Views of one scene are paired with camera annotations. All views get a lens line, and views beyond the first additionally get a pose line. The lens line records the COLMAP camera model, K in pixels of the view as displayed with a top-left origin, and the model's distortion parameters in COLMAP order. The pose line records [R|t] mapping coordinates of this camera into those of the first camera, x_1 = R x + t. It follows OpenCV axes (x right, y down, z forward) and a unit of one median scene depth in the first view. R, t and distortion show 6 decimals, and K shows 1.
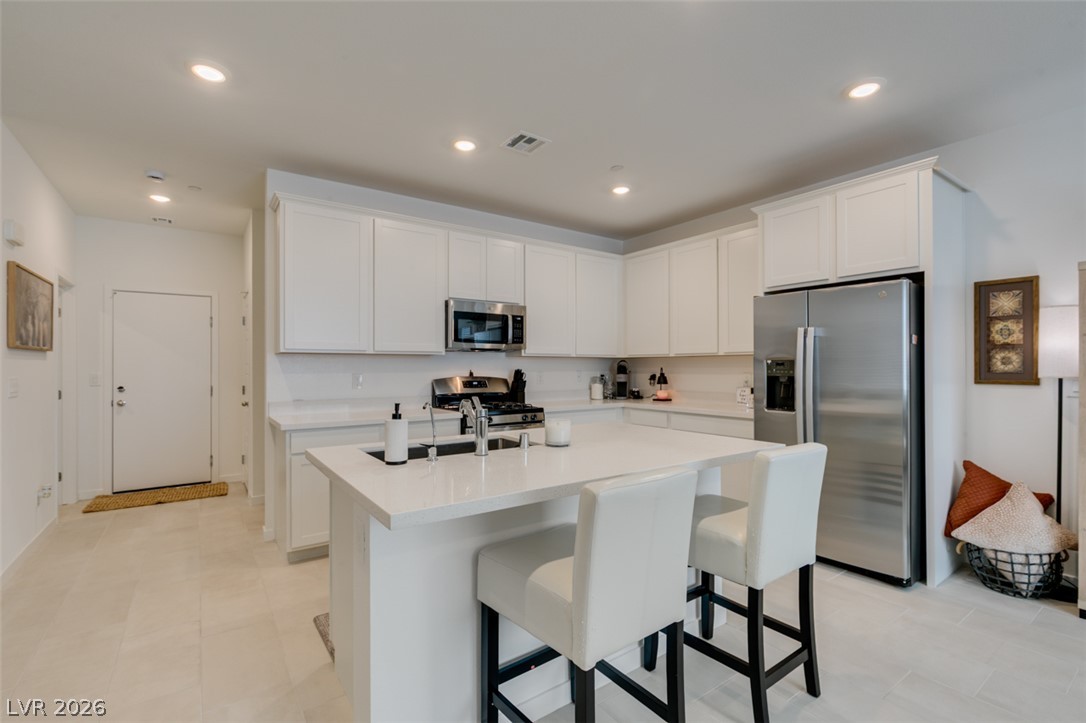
lens RADIAL K [[485.7, 0, 539.4], [0, 485.7, 365.4], [0, 0, 1]] dist [-0.000523, -0.000051]
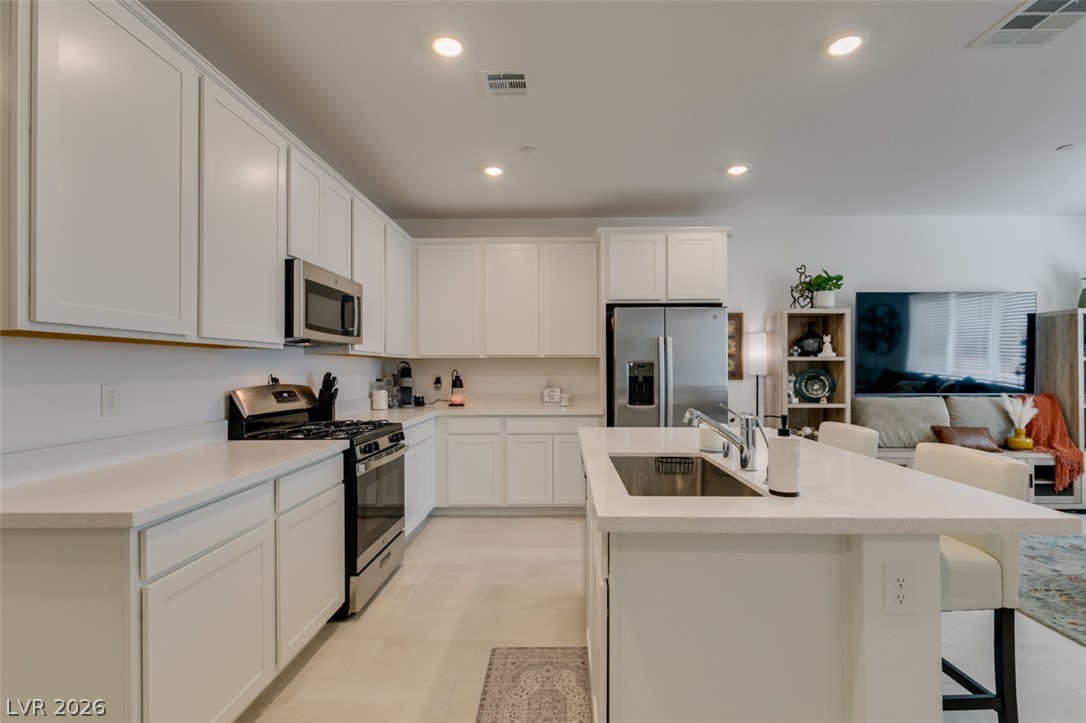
lens RADIAL K [[502.1, 0, 556.8], [0, 502.1, 365.7], [0, 0, 1]] dist [0.001710, -0.002182]
pose [[0.584876, 0.004290, 0.811112, -0.510759], [-0.000352, 0.999987, -0.005036, 0.001687], [-0.811123, 0.002660, 0.584870, 0.368983]]
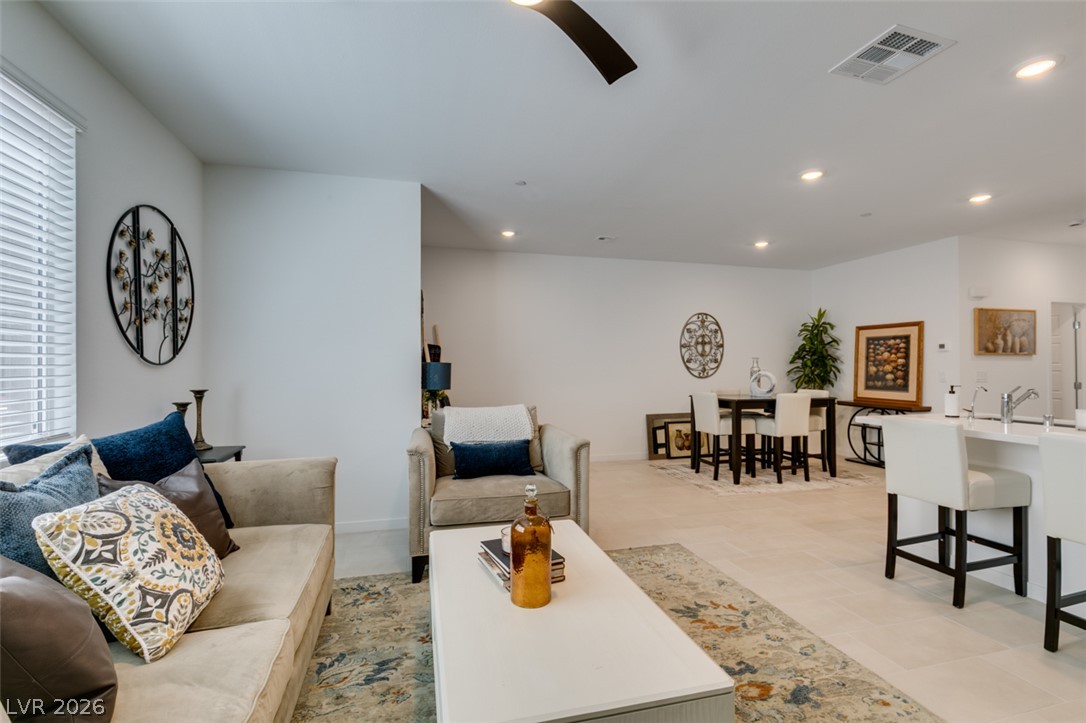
lens RADIAL K [[485.7, 0, 543.0], [0, 485.7, 360.7], [0, 0, 1]] dist [-0.000523, -0.000051]
pose [[-0.347909, -0.007865, -0.937495, 0.899330], [0.003173, 0.999949, -0.009567, -0.001180], [0.937523, -0.006303, -0.347867, 0.076030]]
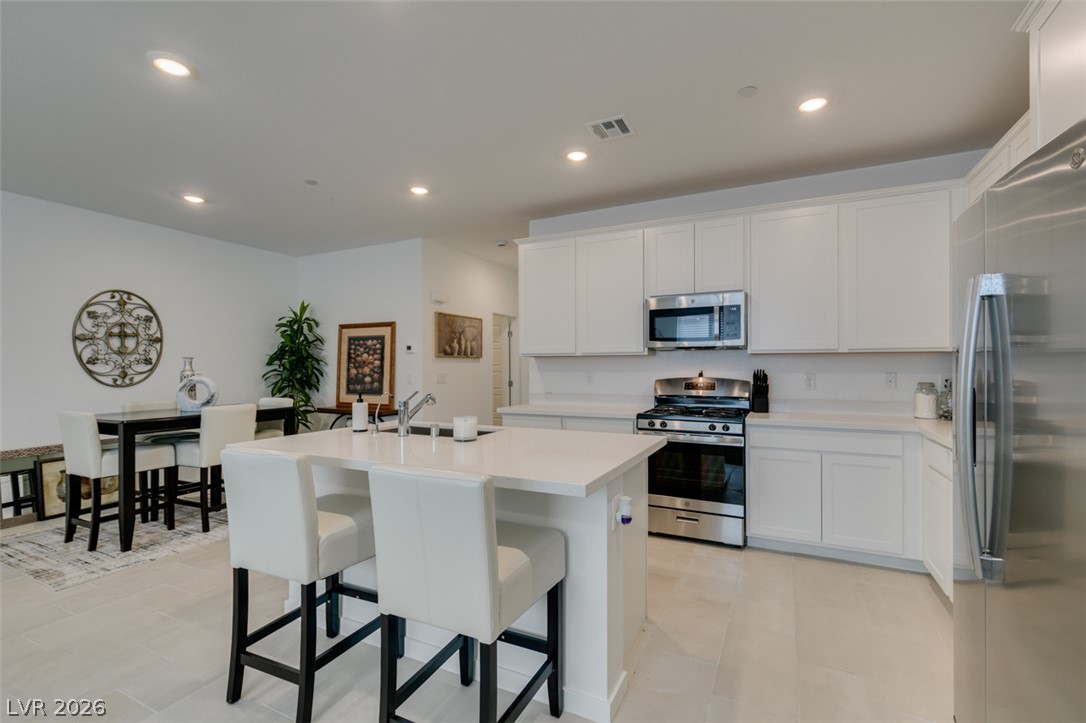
lens RADIAL K [[485.7, 0, 543.0], [0, 485.7, 367.0], [0, 0, 1]] dist [-0.000523, -0.000051]
pose [[0.473383, -0.000038, -0.880857, 0.584320], [0.004341, 0.999988, 0.002290, -0.000124], [0.880846, -0.004908, 0.473378, 0.349239]]
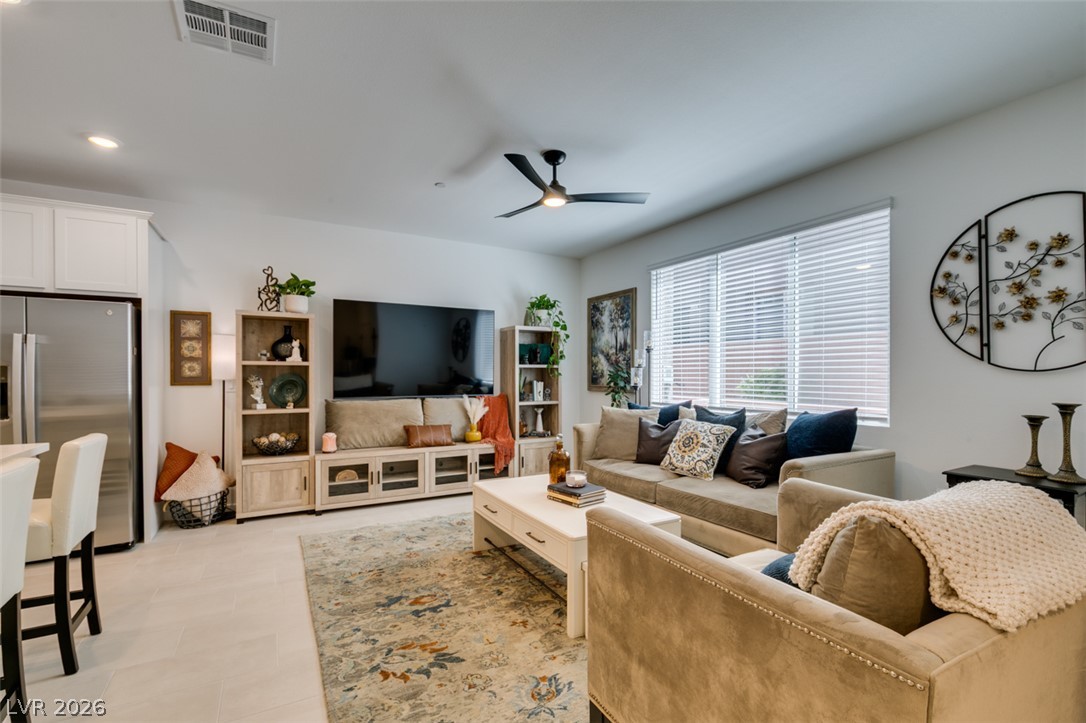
lens RADIAL K [[485.7, 0, 543.4], [0, 485.7, 377.4], [0, 0, 1]] dist [-0.000523, -0.000051]
pose [[0.098902, -0.006131, 0.995078, -0.265504], [-0.002821, 0.999975, 0.006442, 0.002363], [-0.995093, -0.003445, 0.098883, -0.127152]]
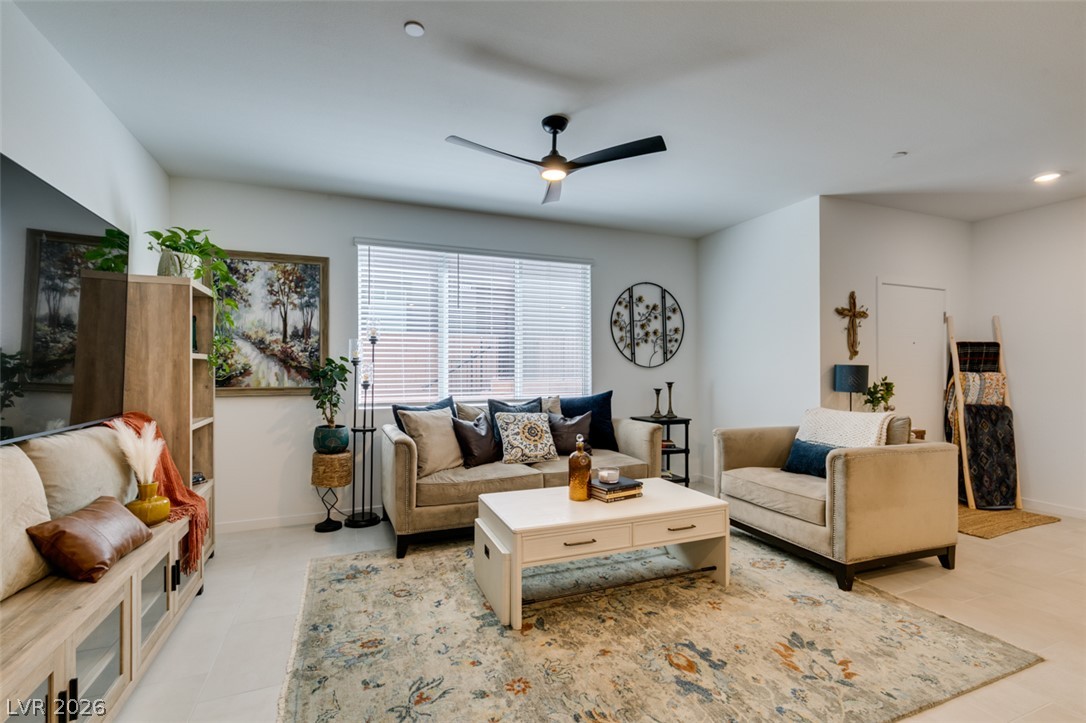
lens RADIAL K [[485.7, 0, 540.1], [0, 485.7, 367.0], [0, 0, 1]] dist [-0.000523, -0.000051]
pose [[-0.973019, 0.003052, 0.230705, 0.411096], [0.001928, 0.999985, -0.005100, 0.001228], [-0.230717, -0.004518, -0.973010, 0.643943]]
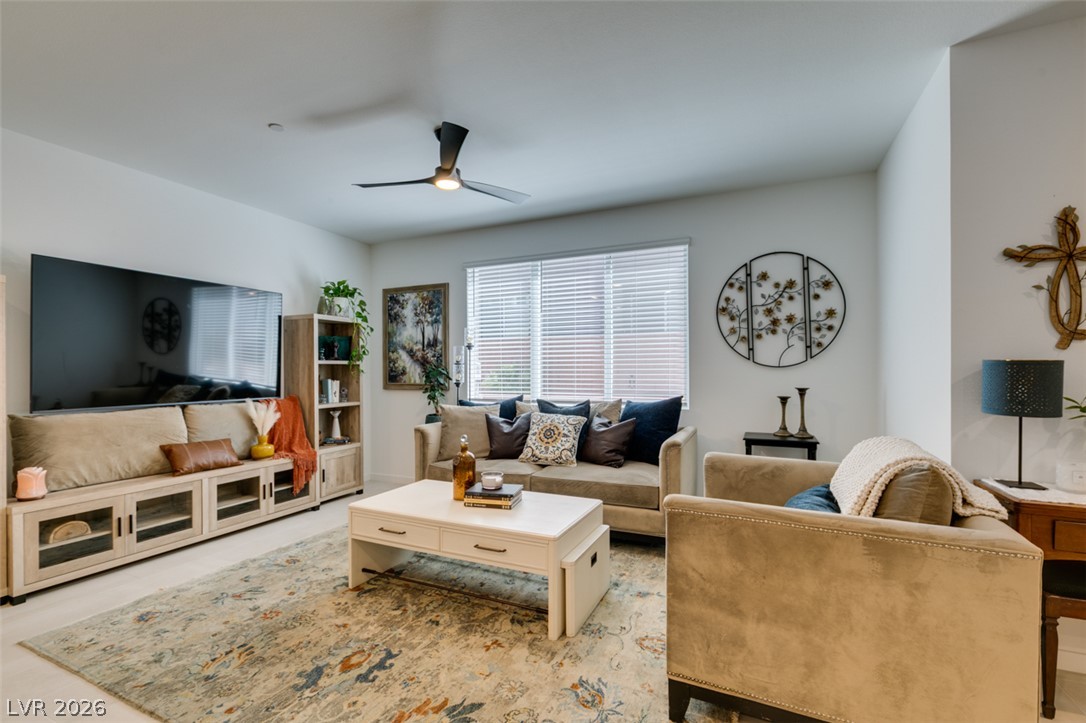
lens RADIAL K [[485.7, 0, 540.1], [0, 485.7, 370.1], [0, 0, 1]] dist [-0.000523, -0.000051]
pose [[-0.499359, 0.002806, 0.866391, -0.171713], [0.003059, 0.999994, -0.001475, 0.002020], [-0.866390, 0.001914, -0.499365, 0.190538]]
